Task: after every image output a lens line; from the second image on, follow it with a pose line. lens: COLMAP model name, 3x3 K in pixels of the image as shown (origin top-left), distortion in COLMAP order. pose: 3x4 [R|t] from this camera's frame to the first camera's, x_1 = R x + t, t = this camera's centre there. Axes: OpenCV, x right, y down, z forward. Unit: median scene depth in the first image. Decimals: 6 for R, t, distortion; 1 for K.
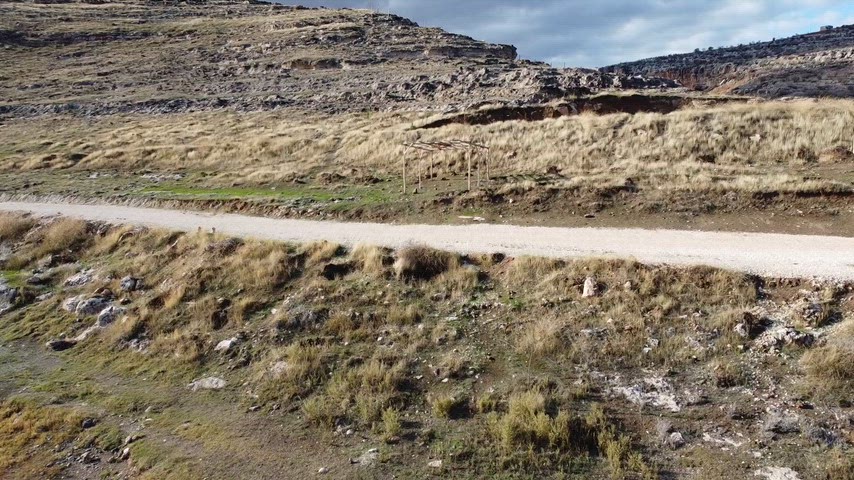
lens RADIAL K [[682.5, 0, 429.2], [0, 682.5, 240.7], [0, 0, 1]] dist [-0.003229, 0.006828]
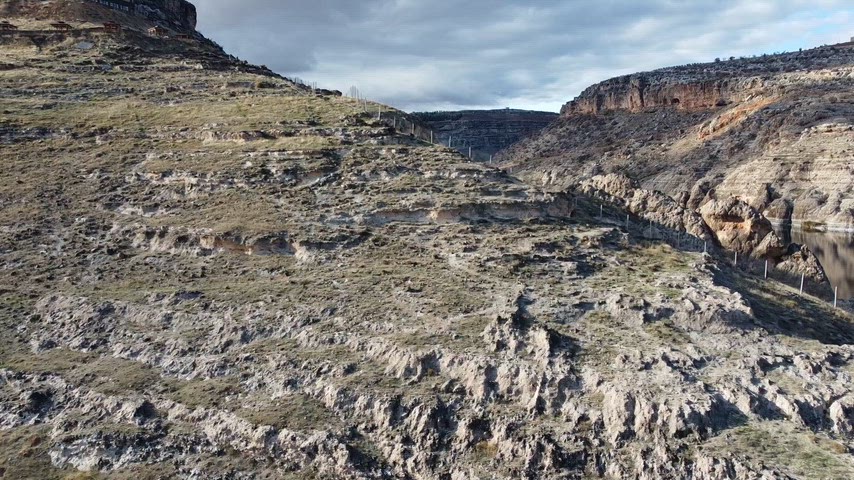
lens RADIAL K [[682.5, 0, 429.2], [0, 682.5, 240.7], [0, 0, 1]] dist [-0.003229, 0.006828]
pose [[0.999955, 0.004299, -0.008445, -0.002510], [-0.004258, 0.999979, 0.004903, -0.196264], [0.008465, -0.004867, 0.999952, 0.289438]]
